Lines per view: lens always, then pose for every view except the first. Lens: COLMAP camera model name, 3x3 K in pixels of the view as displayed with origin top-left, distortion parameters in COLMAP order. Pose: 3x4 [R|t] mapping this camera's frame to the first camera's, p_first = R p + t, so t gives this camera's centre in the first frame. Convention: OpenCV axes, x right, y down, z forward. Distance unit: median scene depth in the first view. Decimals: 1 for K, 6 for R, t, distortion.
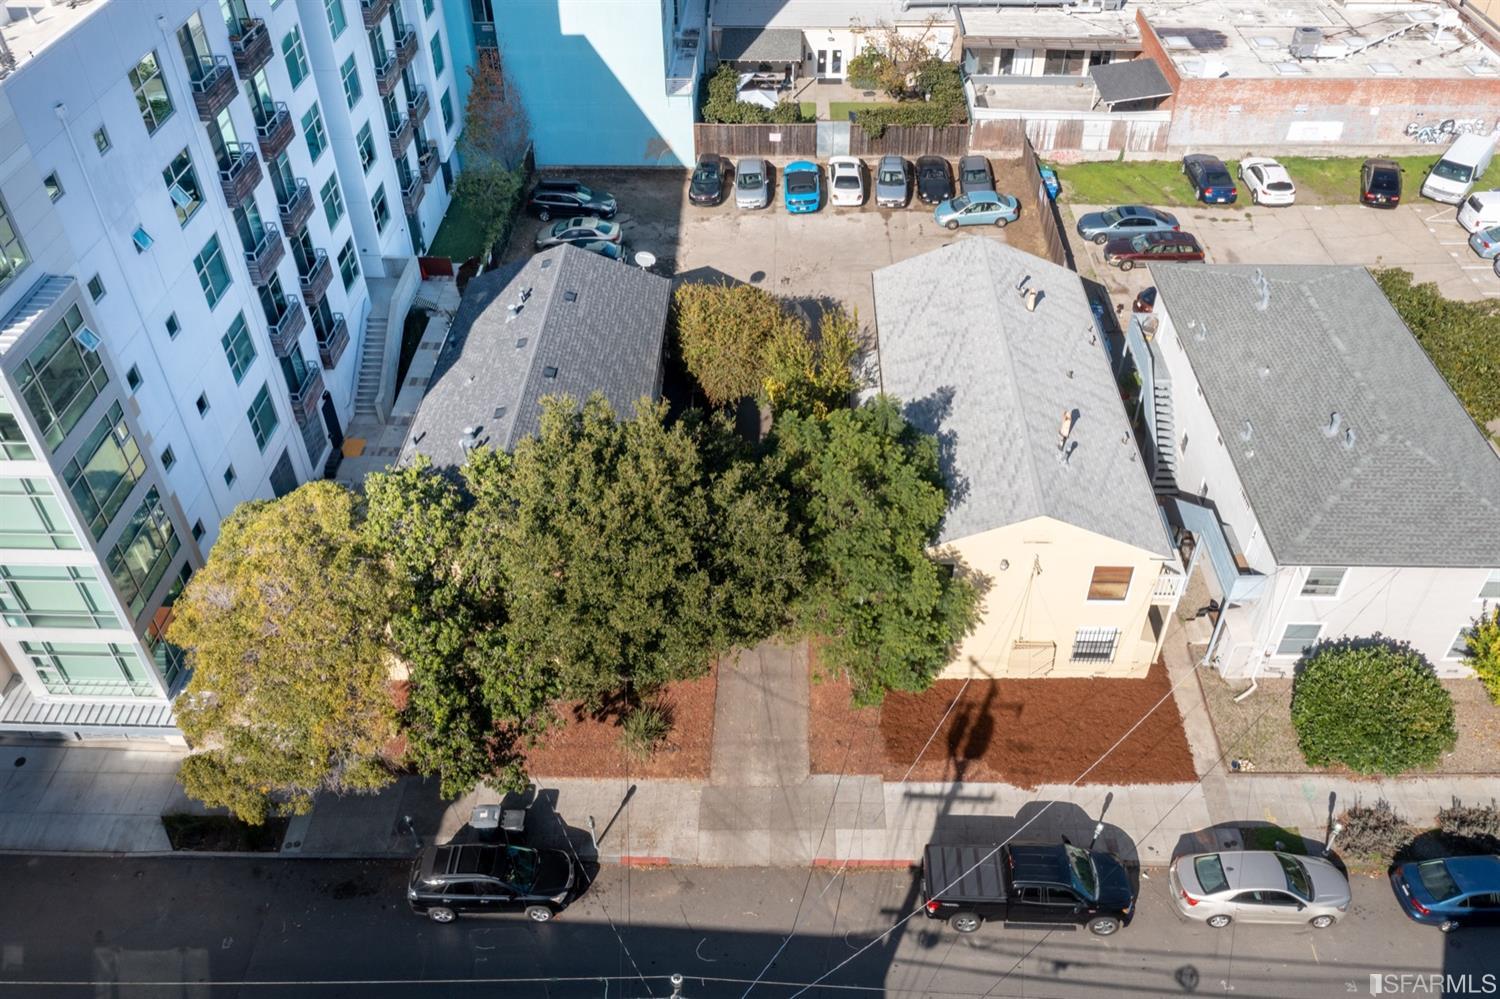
lens RADIAL K [[1188.4, 0, 747.5], [0, 1188.4, 496.1], [0, 0, 1]] dist [-0.031584, -0.011788]
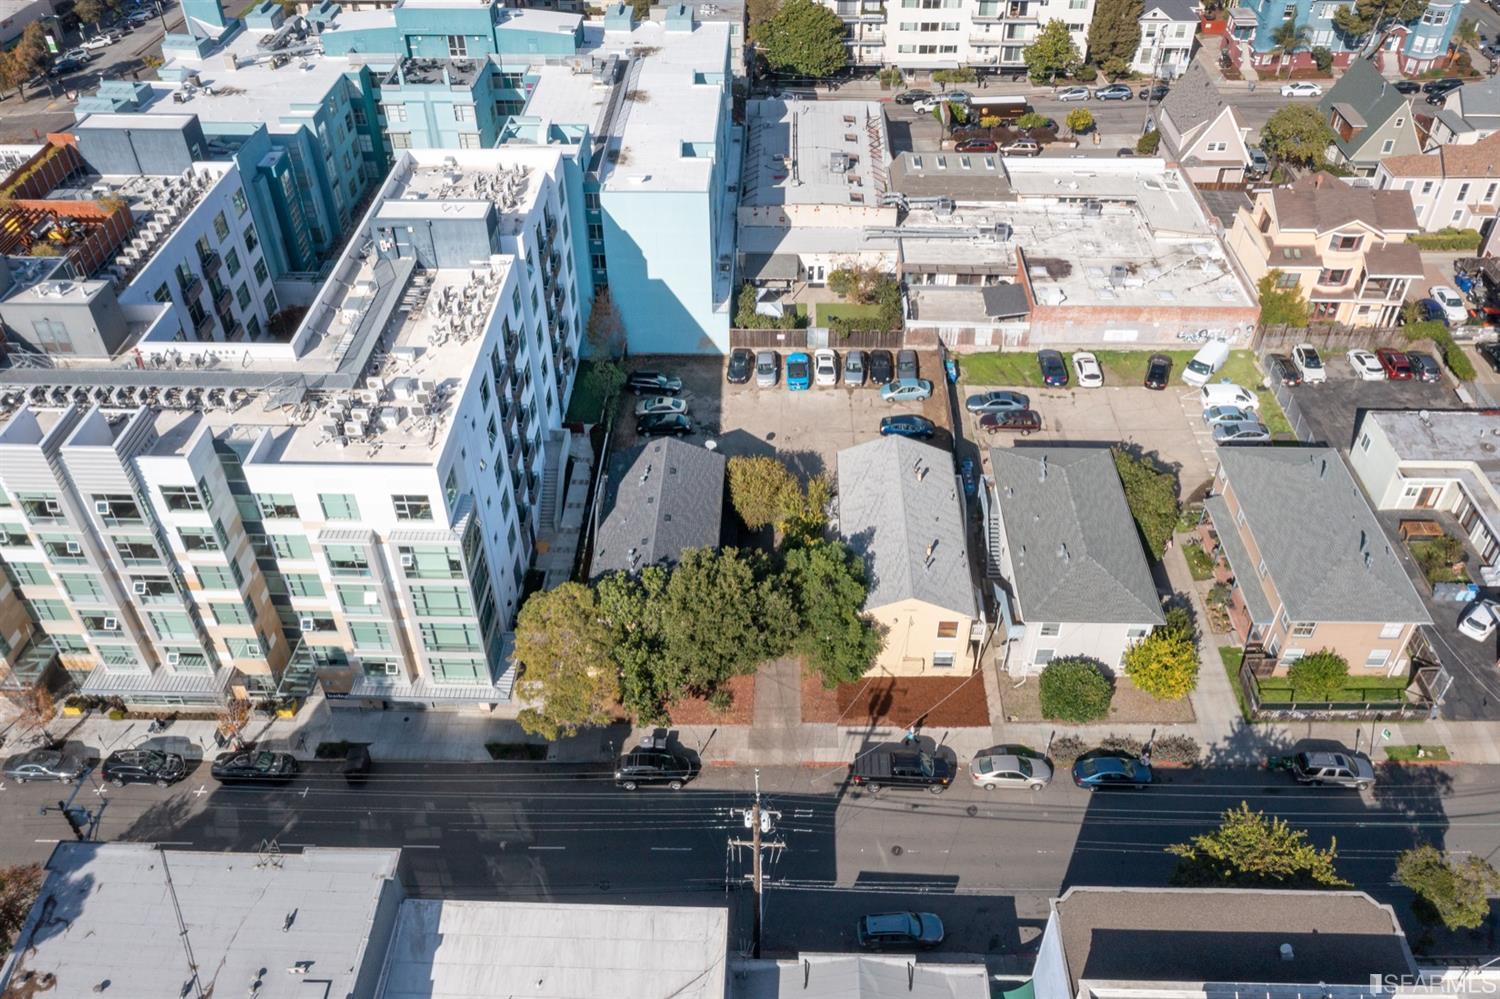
lens RADIAL K [[1188.4, 0, 774.5], [0, 1188.4, 467.0], [0, 0, 1]] dist [-0.031584, -0.011788]
pose [[0.999593, 0.003972, 0.028256, -0.050589], [-0.002873, 0.999241, -0.038848, -0.119963], [-0.028389, 0.038751, 0.998846, -0.999759]]
